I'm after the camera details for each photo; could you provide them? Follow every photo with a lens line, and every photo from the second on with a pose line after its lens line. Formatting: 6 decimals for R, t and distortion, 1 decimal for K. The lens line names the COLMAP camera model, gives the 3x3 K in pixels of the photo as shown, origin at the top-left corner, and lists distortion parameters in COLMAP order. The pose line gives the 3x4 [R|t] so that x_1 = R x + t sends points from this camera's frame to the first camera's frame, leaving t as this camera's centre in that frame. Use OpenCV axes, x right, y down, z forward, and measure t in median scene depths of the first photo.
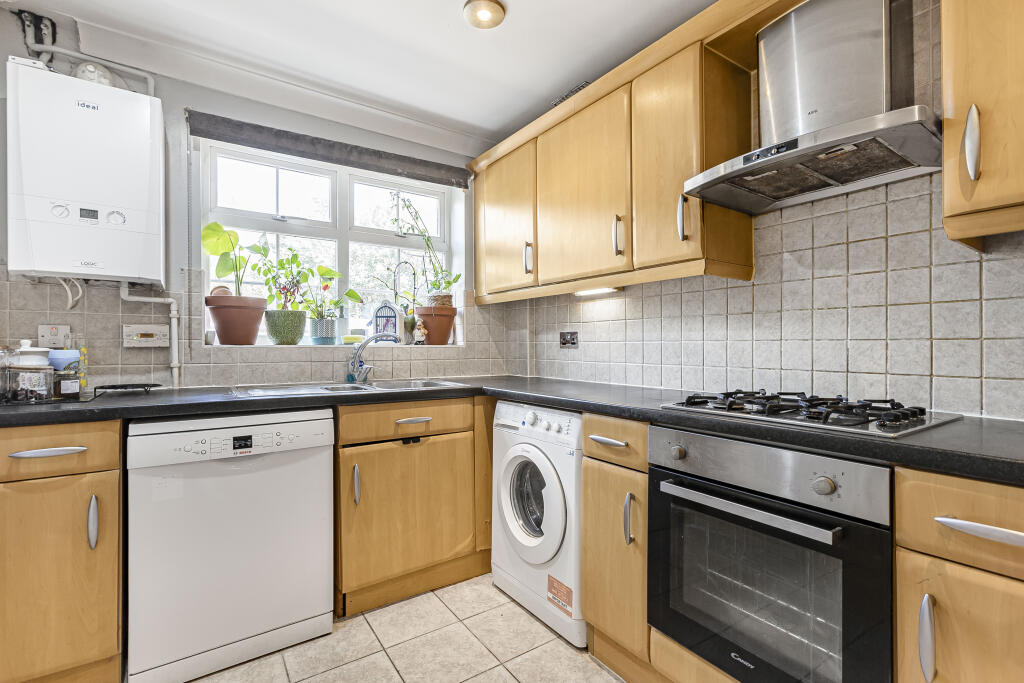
lens RADIAL K [[452.8, 0, 512.0], [0, 452.8, 341.5], [0, 0, 1]] dist [-0.036363, 0.019892]
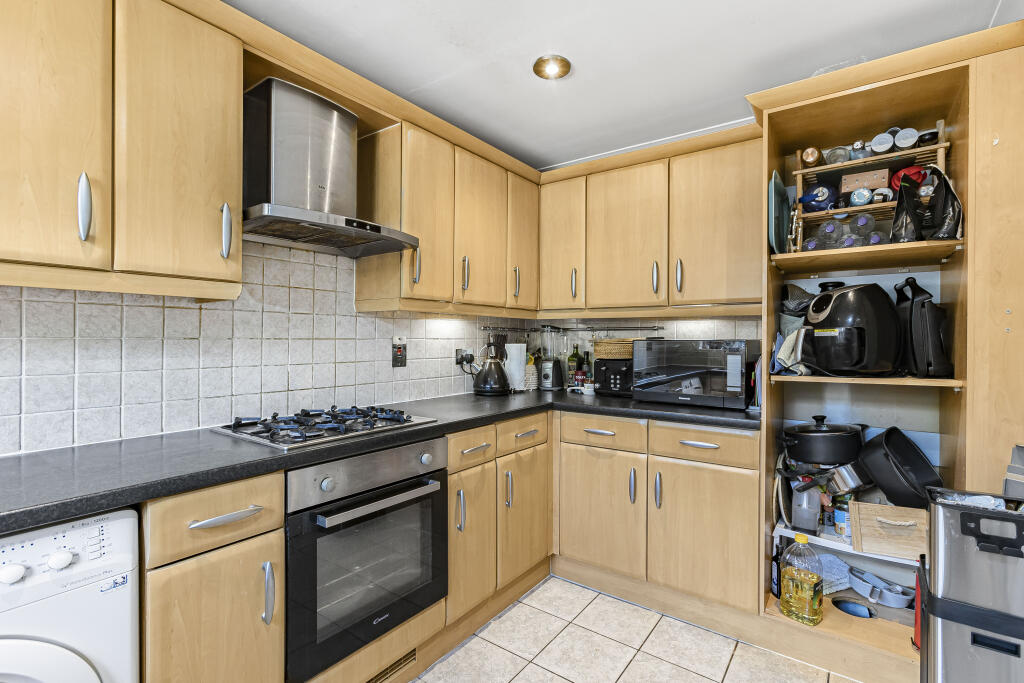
lens RADIAL K [[475.0, 0, 514.6], [0, 475.0, 339.6], [0, 0, 1]] dist [-0.020408, 0.011444]
pose [[-0.332414, -0.003817, 0.943126, -0.652530], [-0.007866, 0.999968, 0.001275, -0.074858], [-0.943101, -0.006995, -0.332434, 0.781382]]
